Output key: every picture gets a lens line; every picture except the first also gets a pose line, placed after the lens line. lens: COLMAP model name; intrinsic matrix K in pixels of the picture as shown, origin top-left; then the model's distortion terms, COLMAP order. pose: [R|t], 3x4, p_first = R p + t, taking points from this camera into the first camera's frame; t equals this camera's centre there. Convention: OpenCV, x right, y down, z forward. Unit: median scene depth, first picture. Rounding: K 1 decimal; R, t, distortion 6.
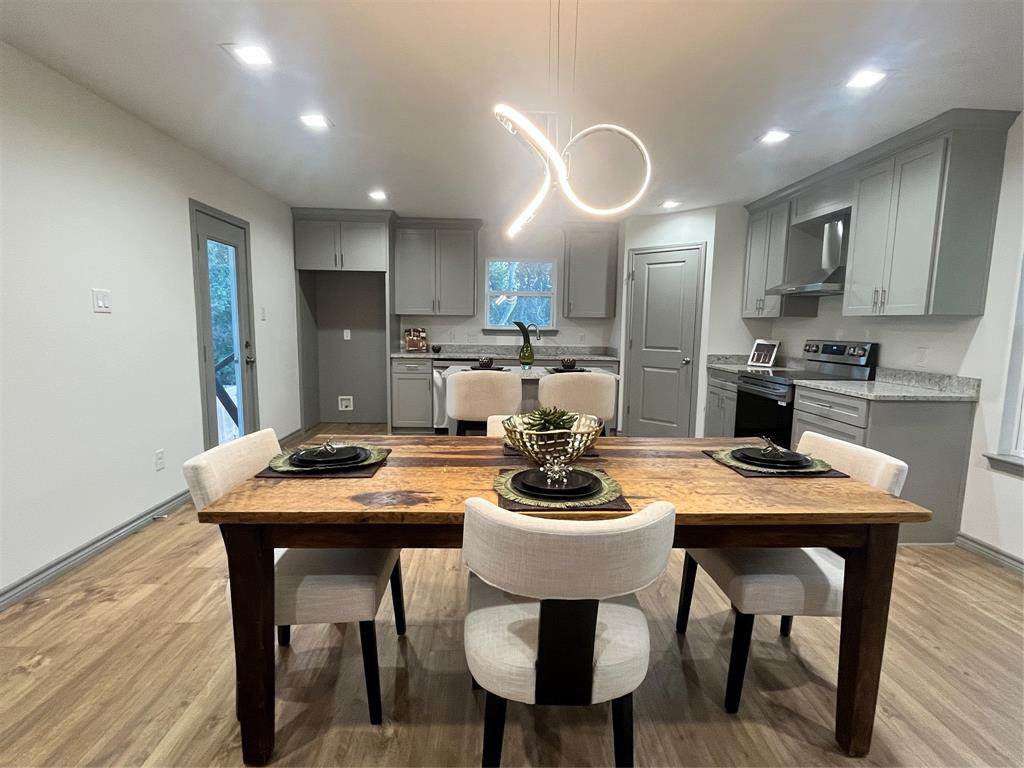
lens RADIAL K [[510.0, 0, 511.9], [0, 510.0, 387.7], [0, 0, 1]] dist [-0.001570, -0.000311]
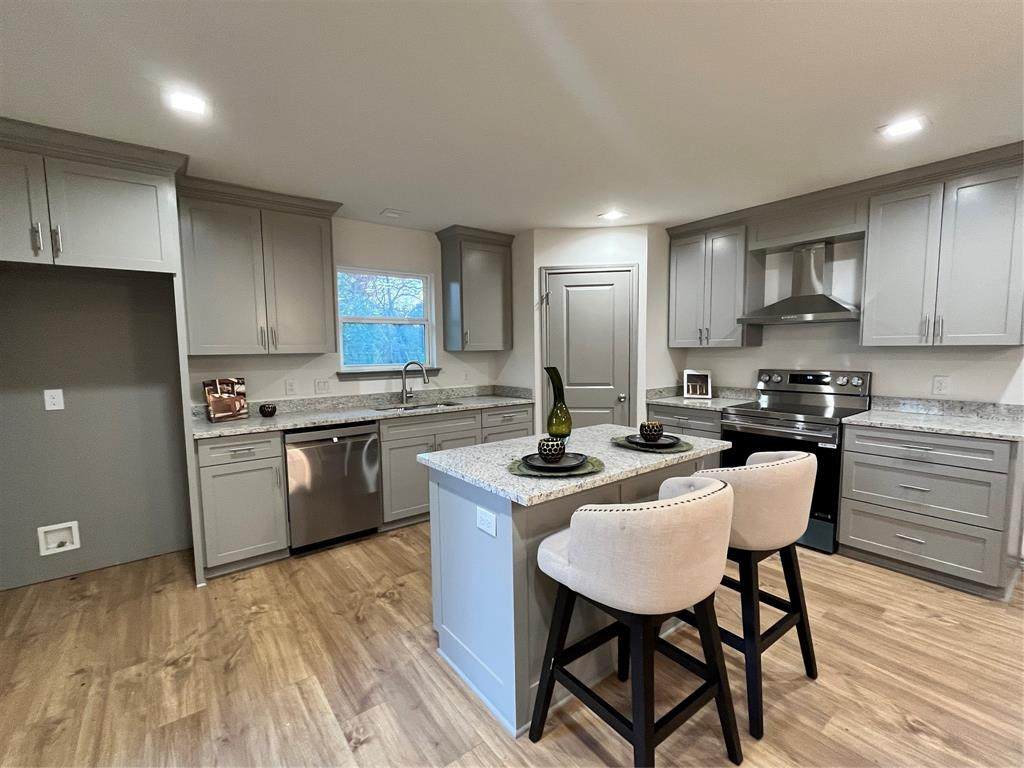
lens RADIAL K [[448.5, 0, 516.0], [0, 448.5, 387.5], [0, 0, 1]] dist [-0.009838, -0.000024]
pose [[0.814062, -0.076254, 0.575751, -0.263365], [0.097936, 0.995170, -0.006670, -0.088555], [-0.572462, 0.061816, 0.817598, 0.506706]]
